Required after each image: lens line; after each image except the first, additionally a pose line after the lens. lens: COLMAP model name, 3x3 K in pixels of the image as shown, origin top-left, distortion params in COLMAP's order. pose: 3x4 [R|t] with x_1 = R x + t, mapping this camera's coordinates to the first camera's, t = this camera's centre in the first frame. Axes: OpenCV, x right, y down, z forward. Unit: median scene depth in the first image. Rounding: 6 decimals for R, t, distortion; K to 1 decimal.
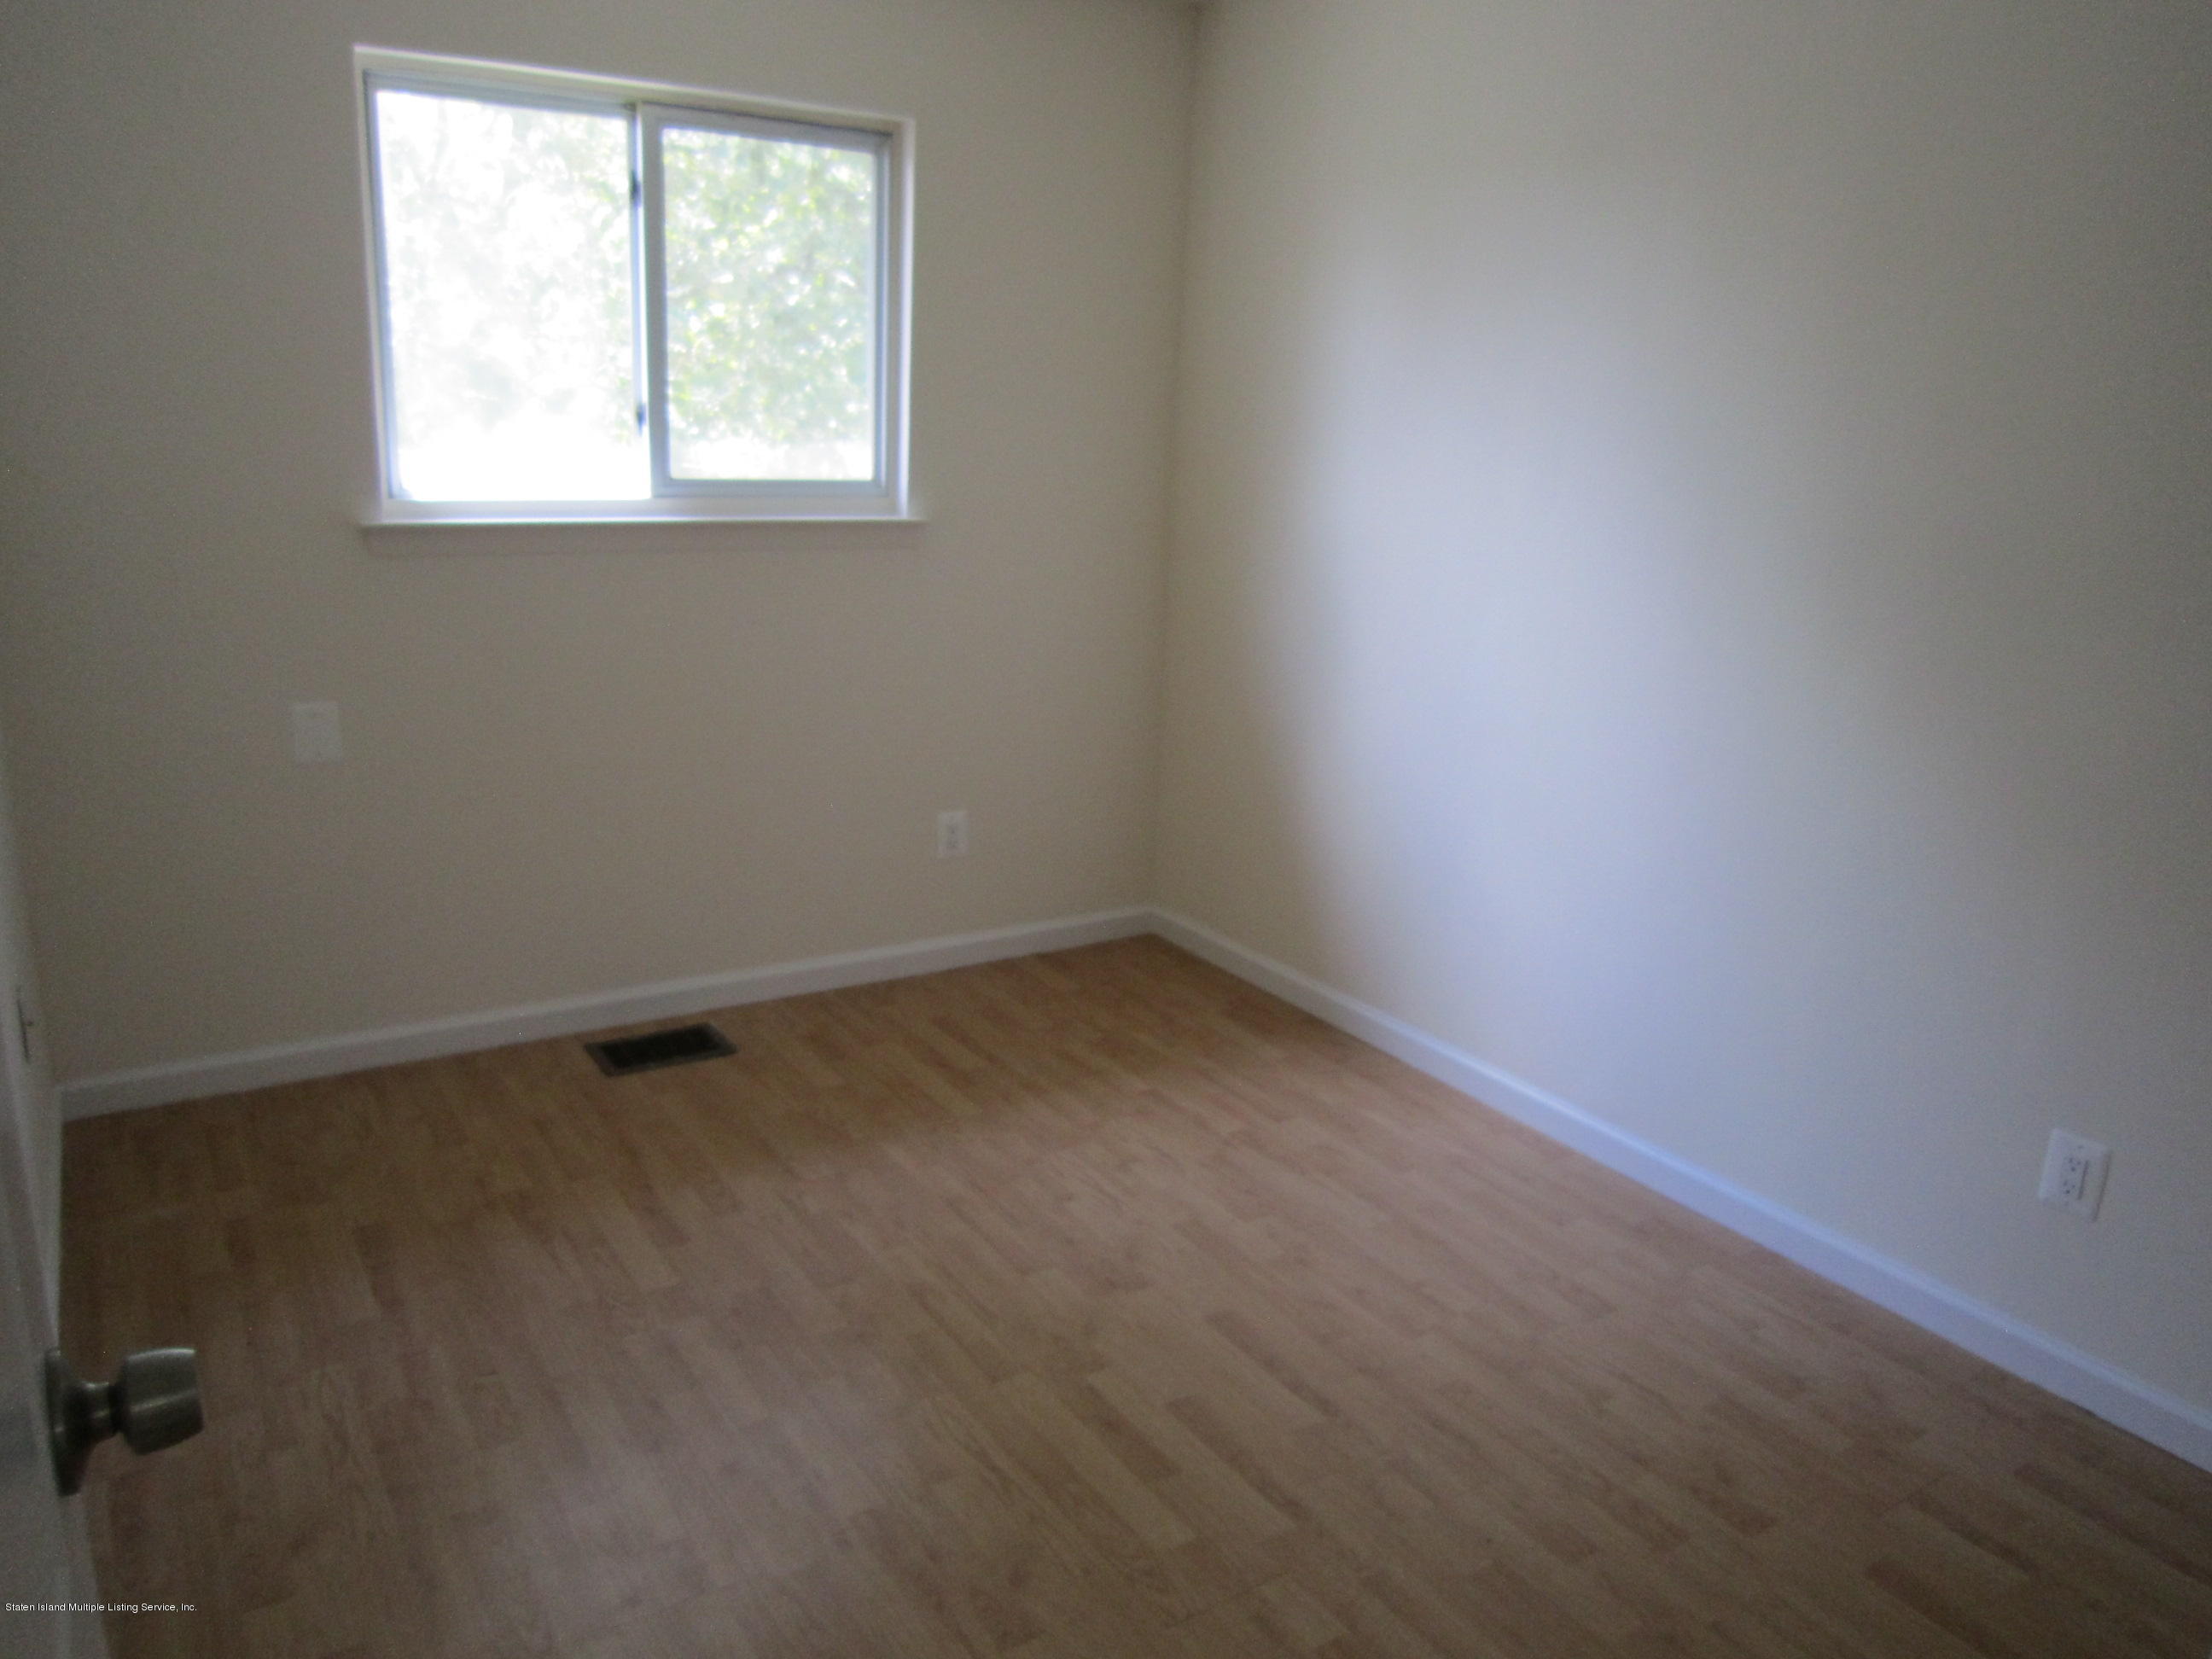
lens RADIAL K [[1570.0, 0, 1106.0], [0, 1570.0, 829.5], [0, 0, 1]] dist [-0.060076, 0.018835]
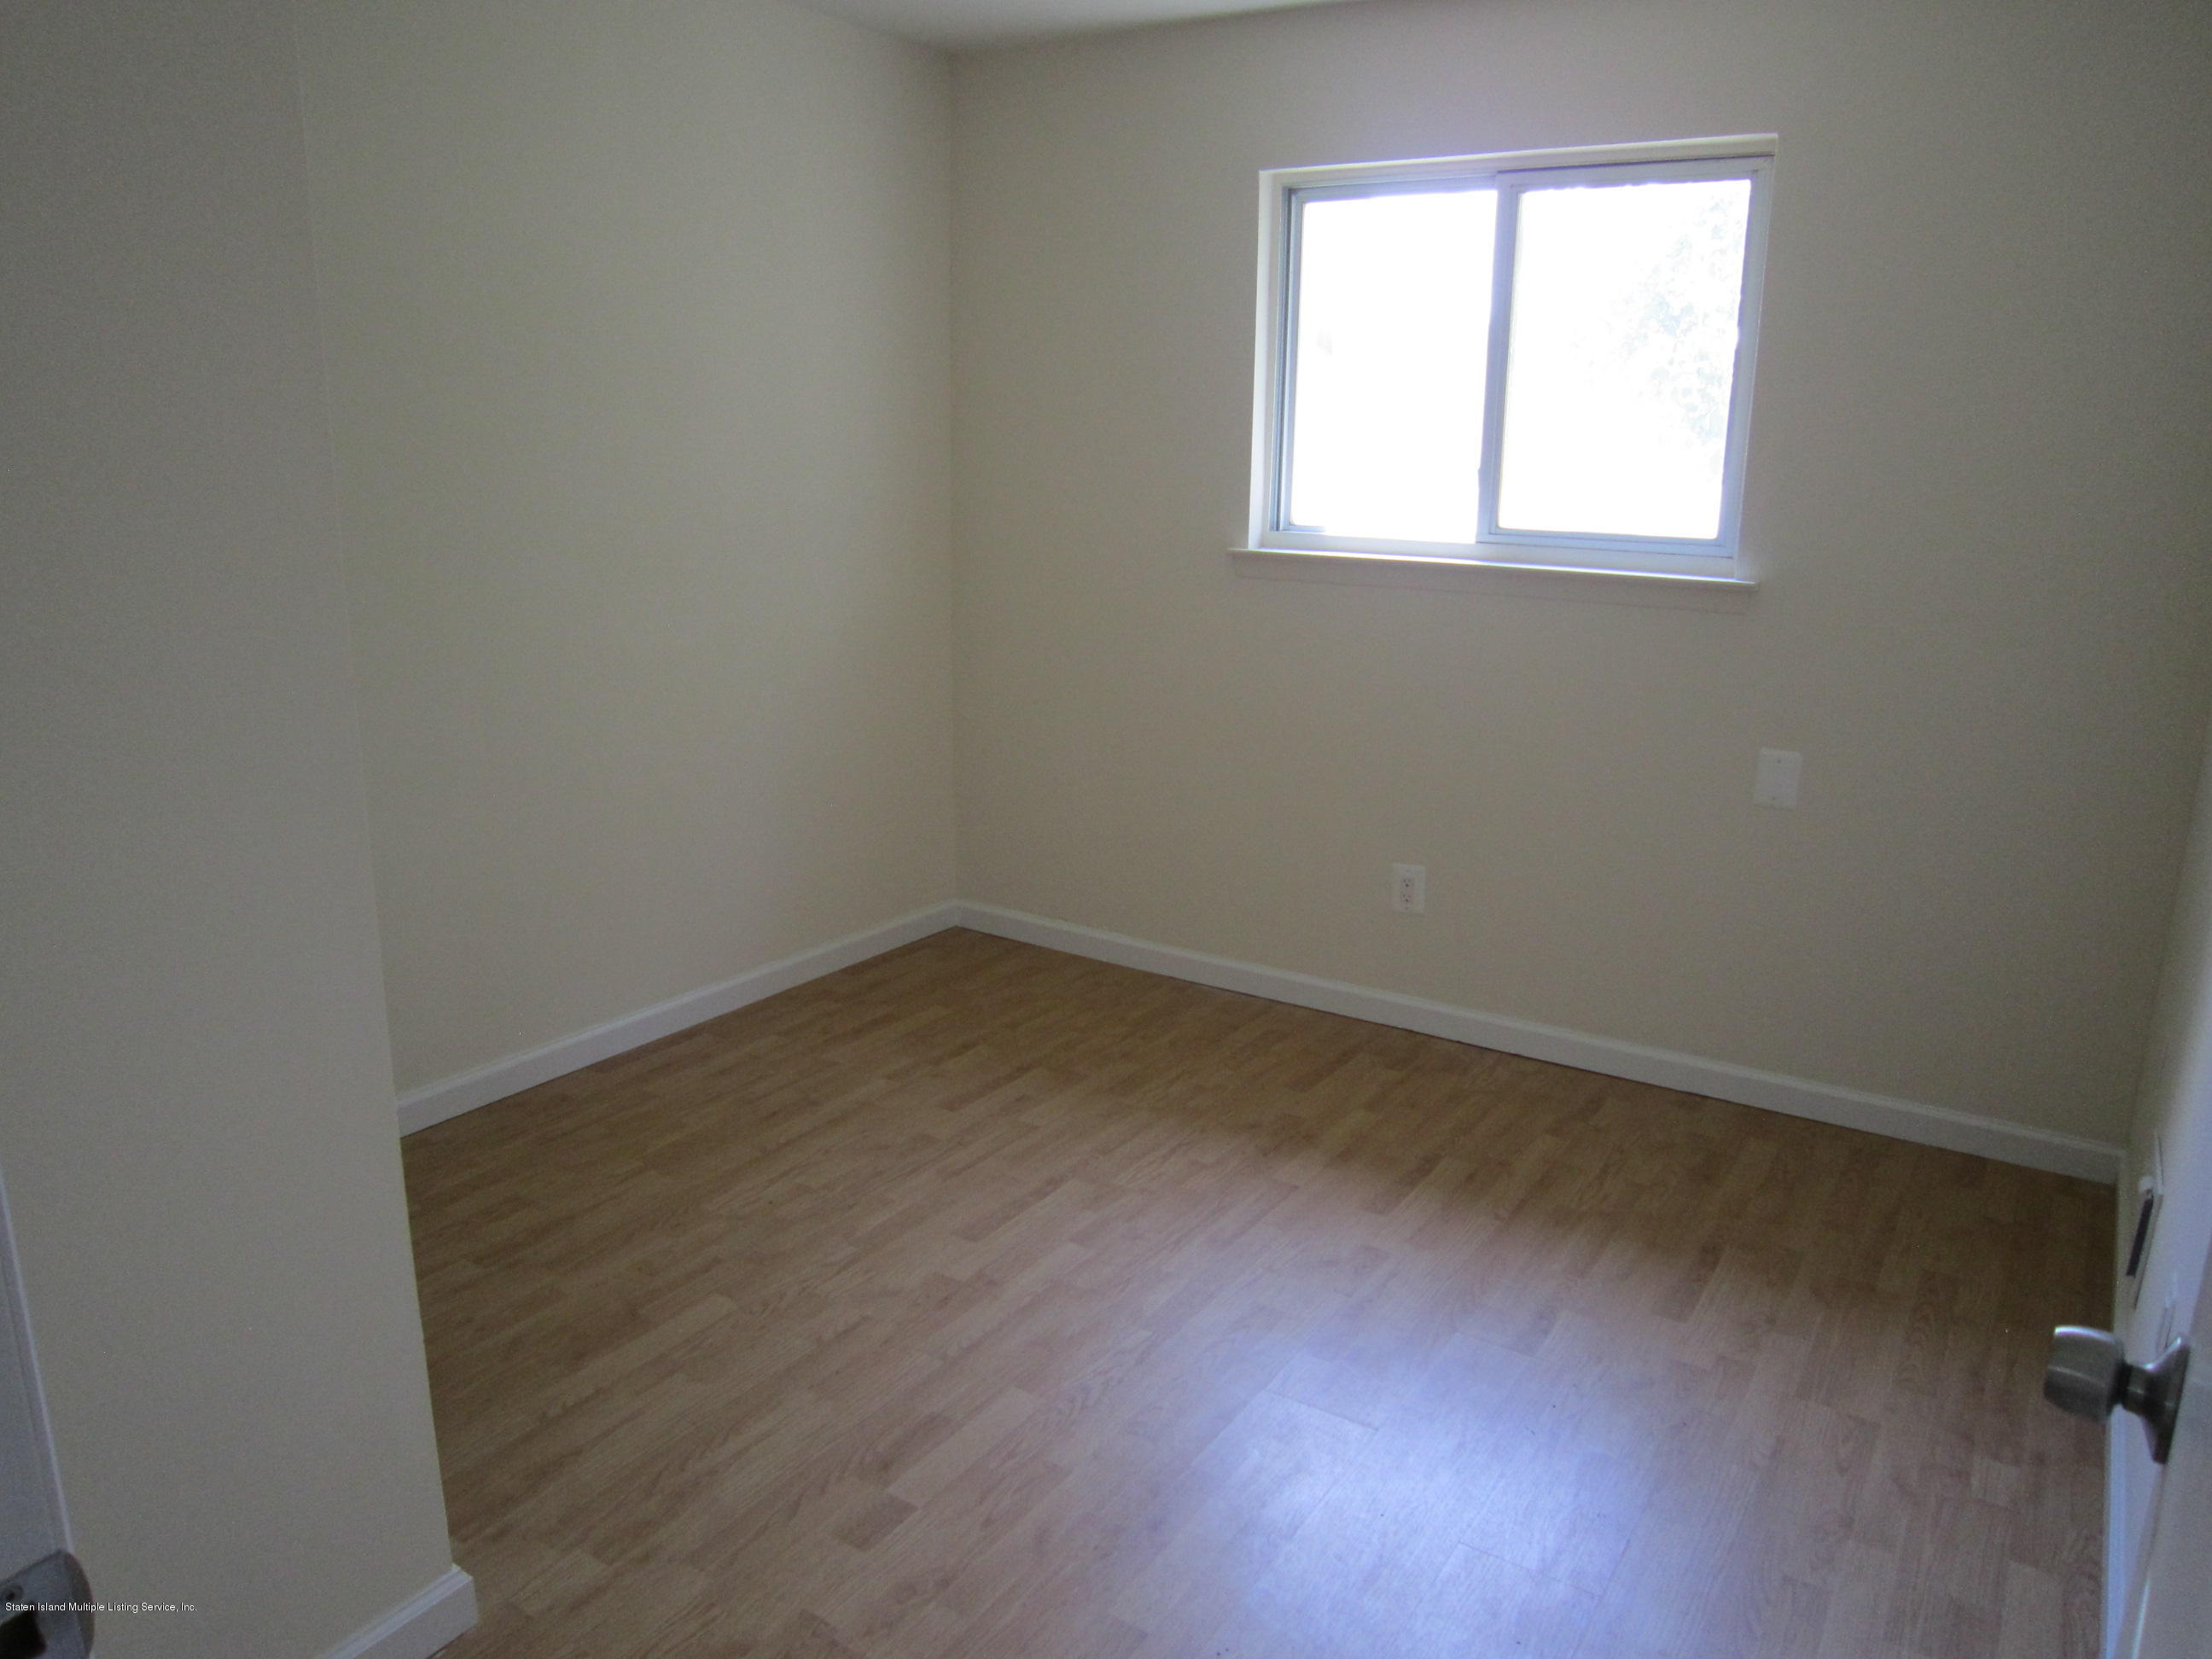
lens RADIAL K [[1570.0, 0, 1106.0], [0, 1570.0, 829.5], [0, 0, 1]] dist [-0.060076, 0.018835]
pose [[0.407447, 0.194473, -0.892282, 0.611066], [-0.232620, 0.966935, 0.104521, -0.080284], [0.883105, 0.164976, 0.439213, 0.357696]]
